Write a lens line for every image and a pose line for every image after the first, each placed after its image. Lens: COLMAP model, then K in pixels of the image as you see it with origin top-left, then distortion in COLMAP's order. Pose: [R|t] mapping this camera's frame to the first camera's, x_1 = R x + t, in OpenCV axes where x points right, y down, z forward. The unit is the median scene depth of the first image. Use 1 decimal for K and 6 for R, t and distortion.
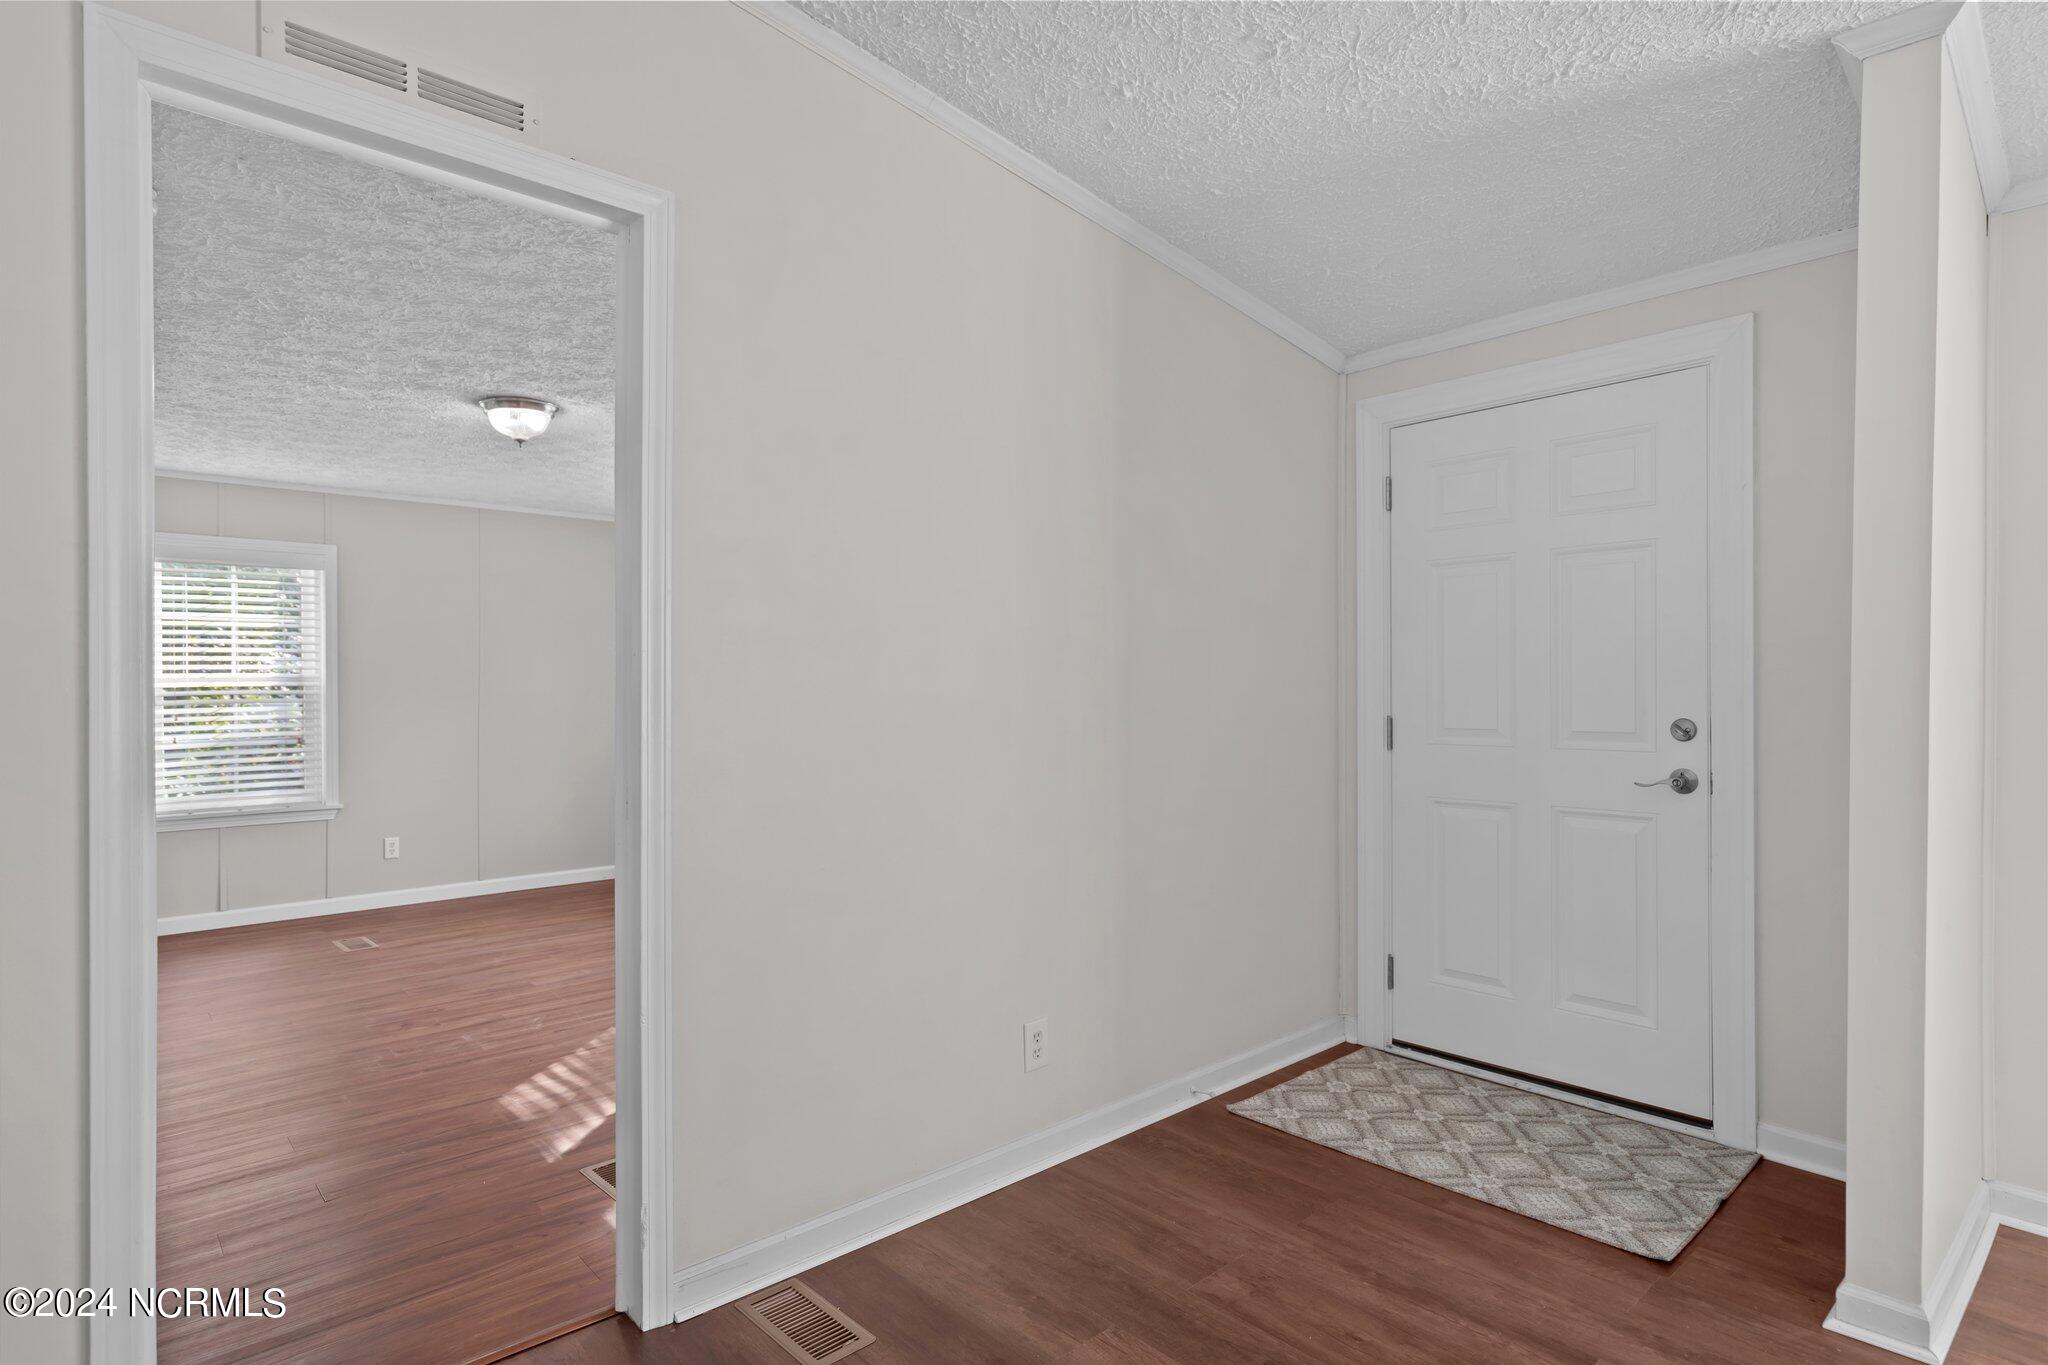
lens RADIAL K [[1044.2, 0, 1024.0], [0, 1044.2, 682.5], [0, 0, 1]] dist [-0.000948, -0.000241]
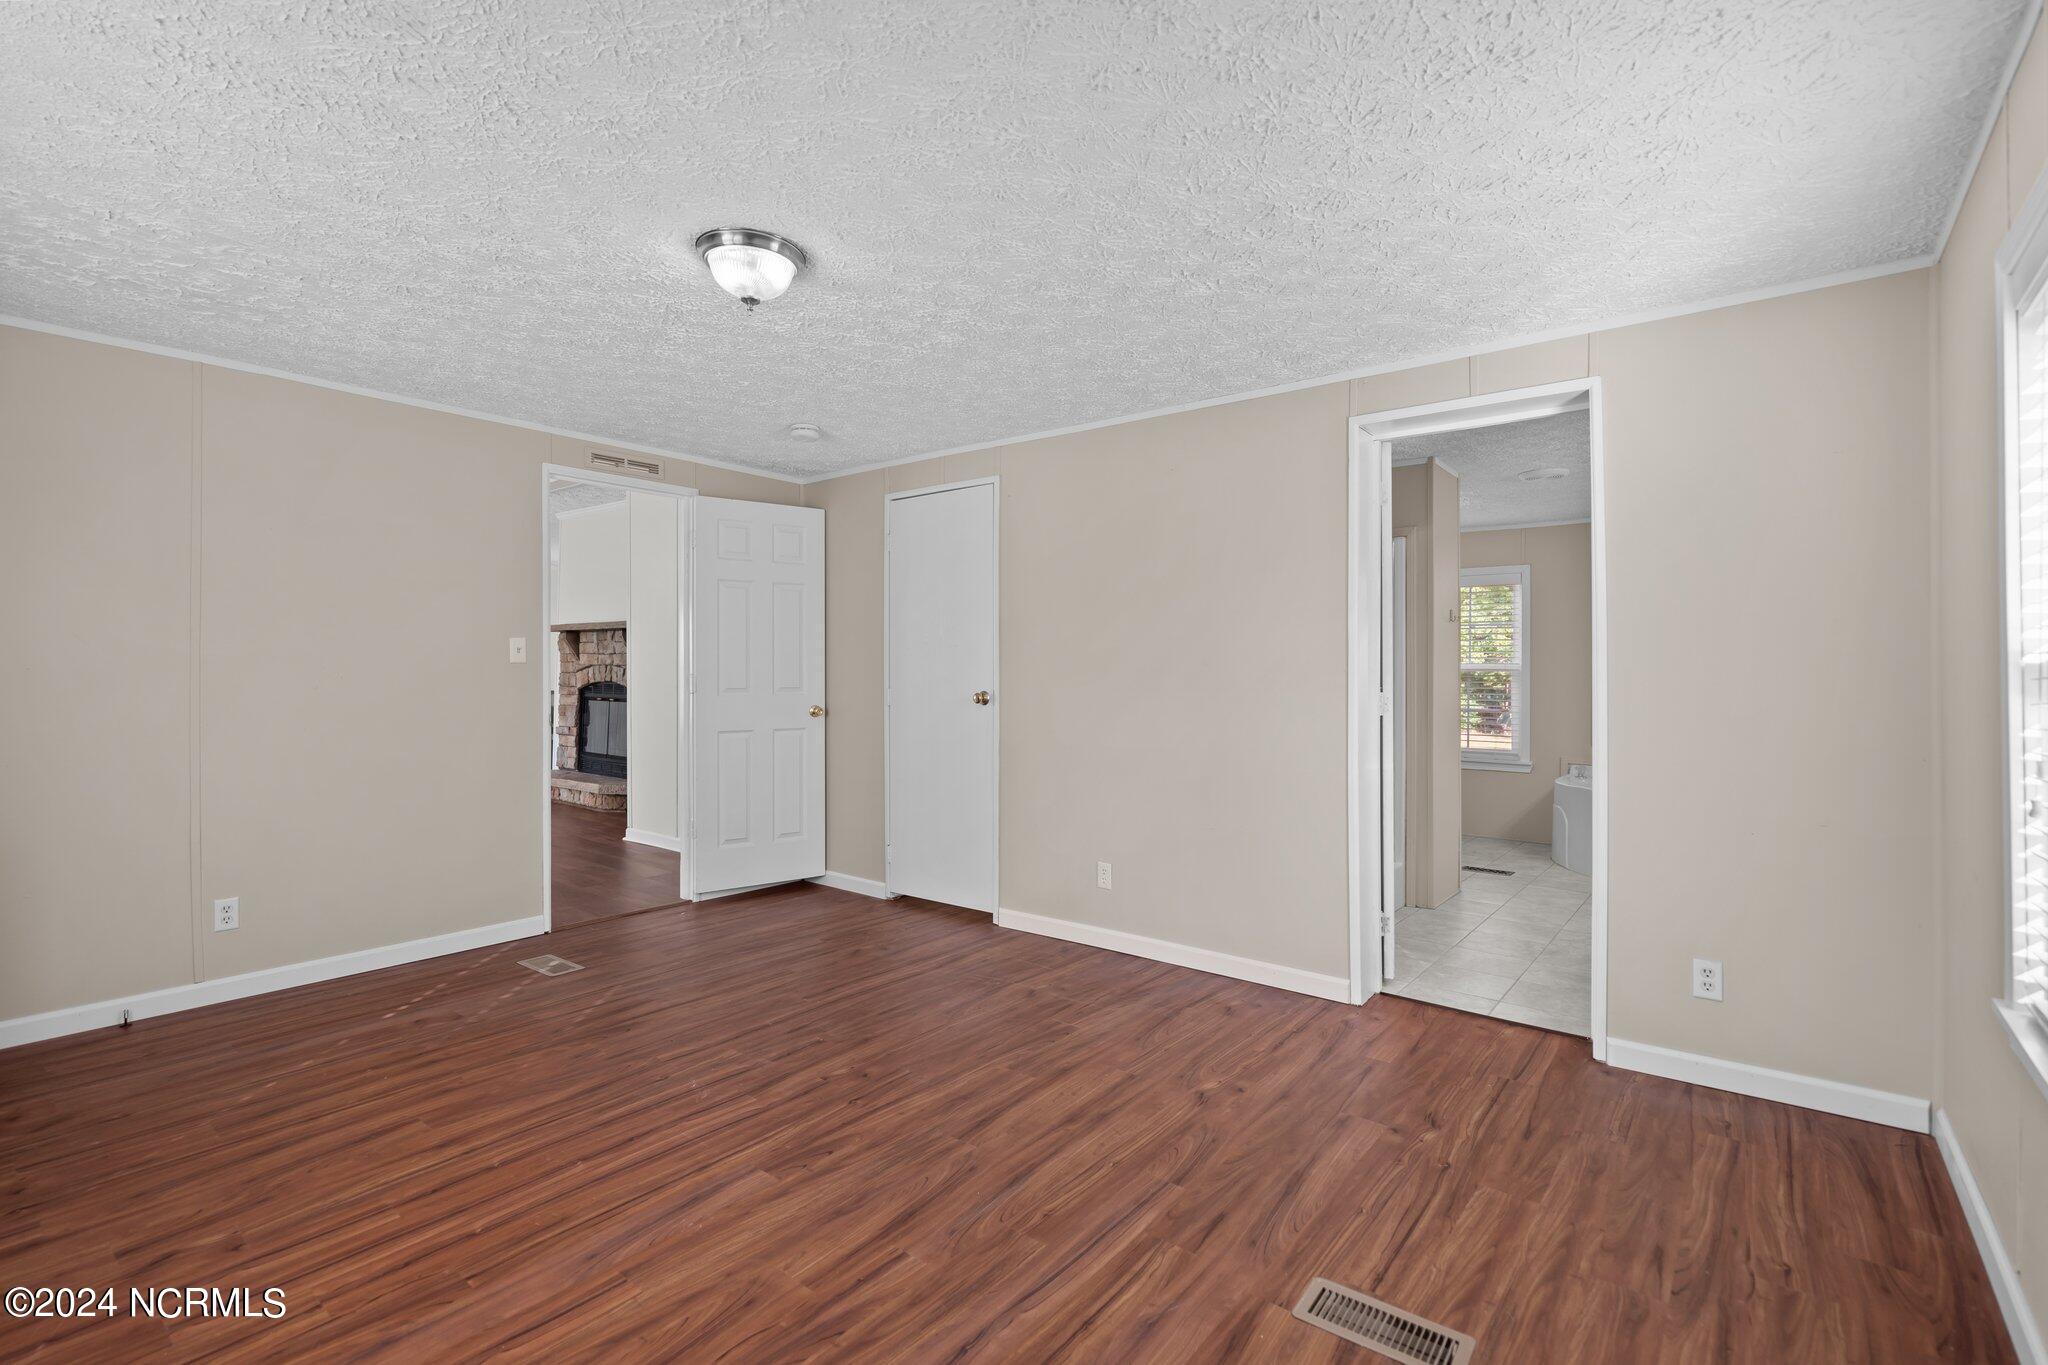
lens RADIAL K [[938.7, 0, 1013.9], [0, 938.7, 662.4], [0, 0, 1]] dist [0.000090, 0.000073]
pose [[-0.990670, 0.005844, -0.136155, -0.608883], [0.007292, 0.999922, -0.010135, 0.016769], [0.136085, -0.011033, -0.990636, 1.736248]]
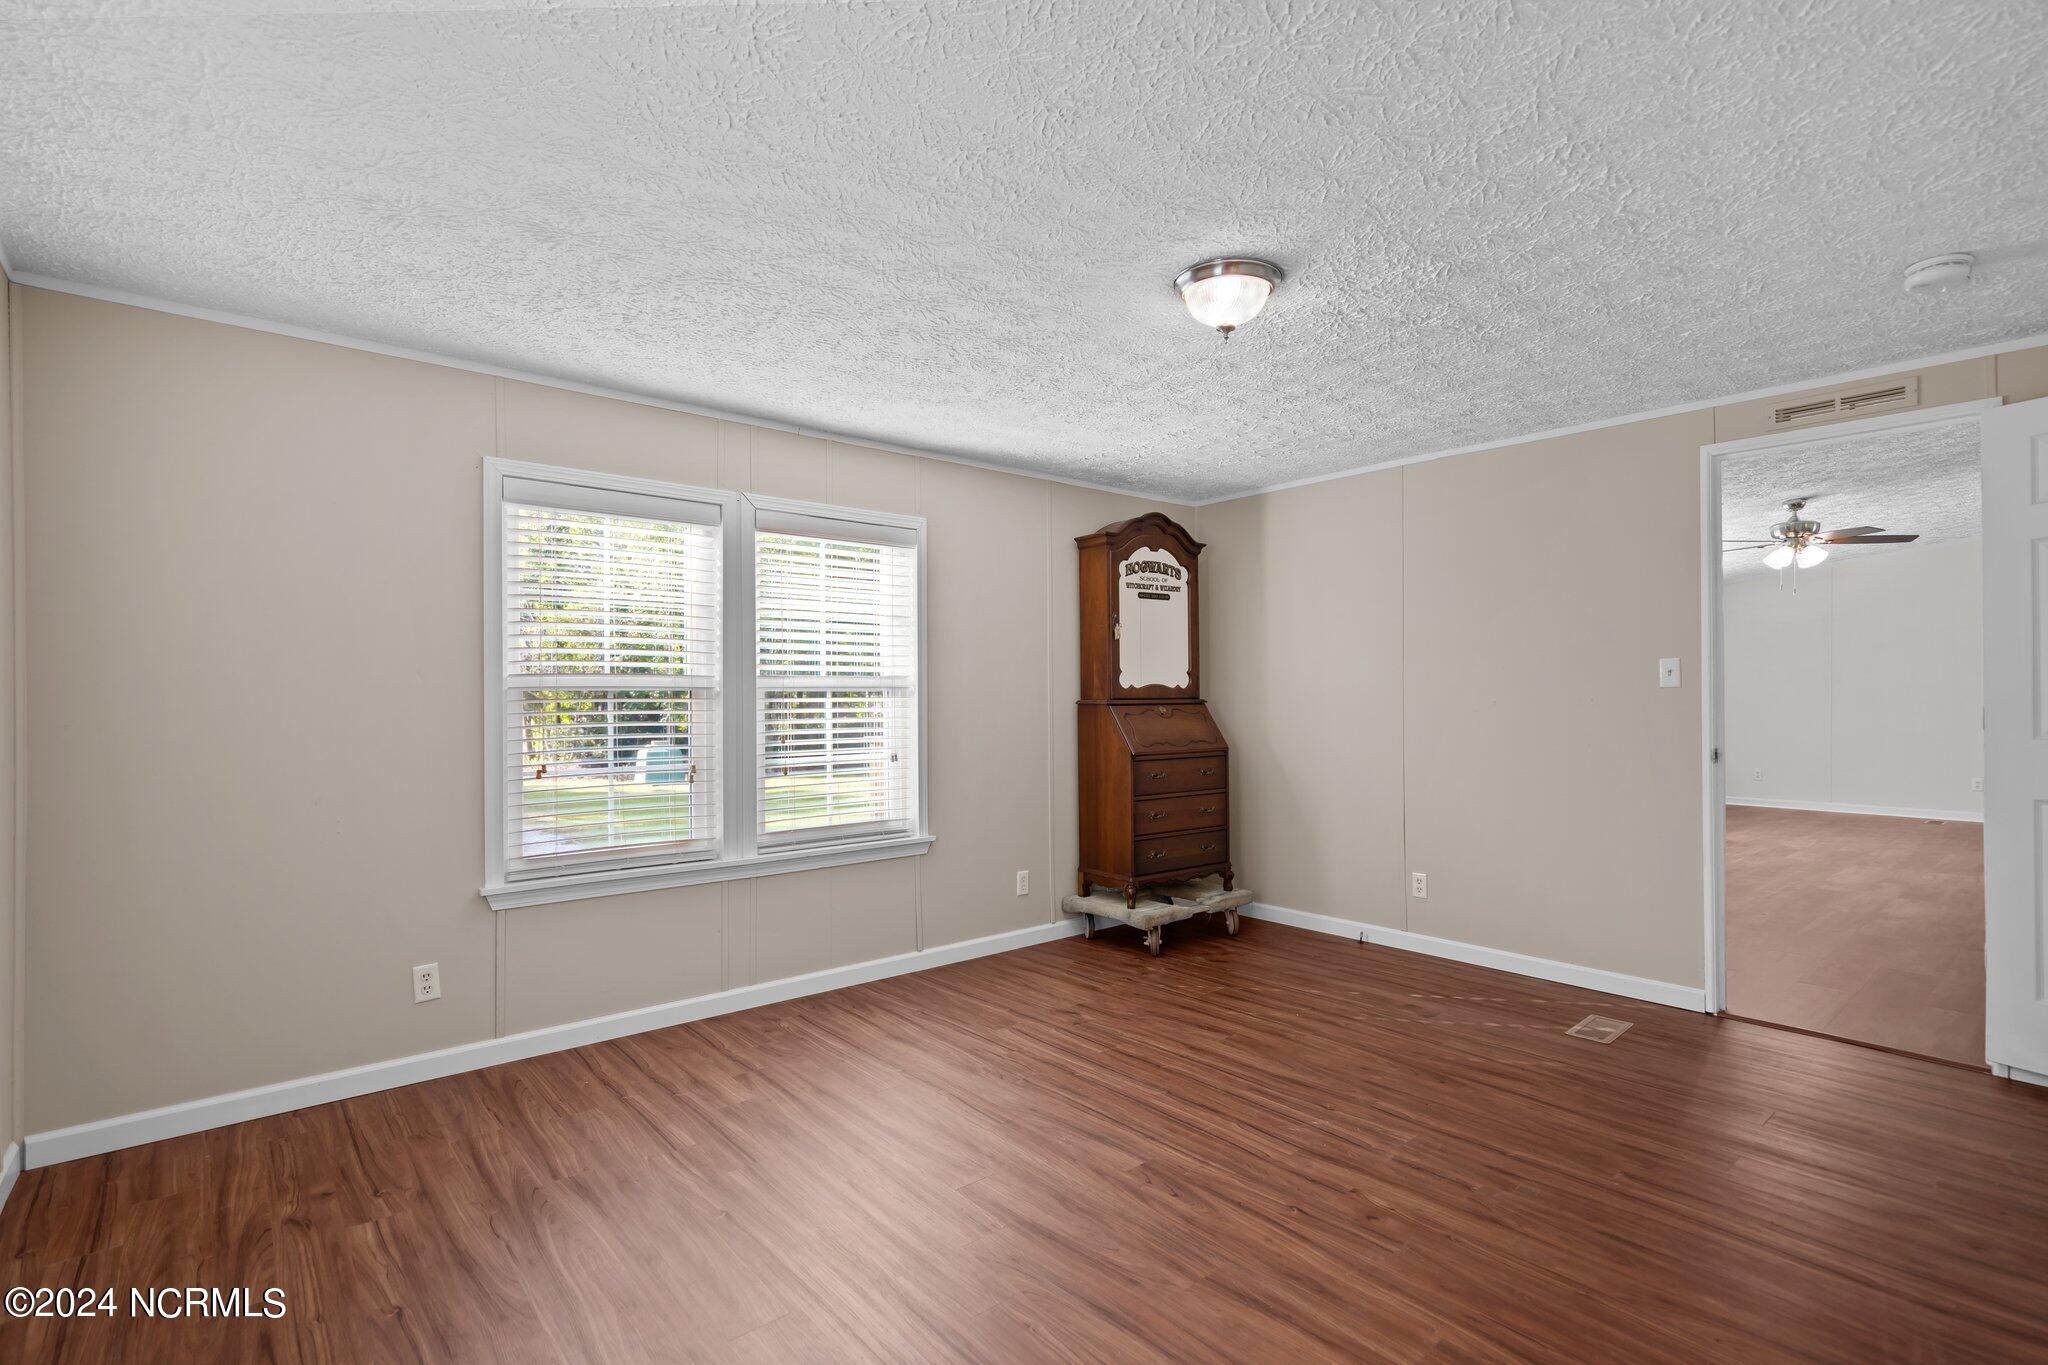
lens RADIAL K [[951.7, 0, 1024.0], [0, 951.7, 682.5], [0, 0, 1]] dist [-0.001757, 0.000565]
pose [[0.044618, 0.023435, 0.998729, -1.176975], [-0.002501, 0.999724, -0.023347, 0.021532], [-0.999001, -0.001456, 0.044664, 1.181277]]
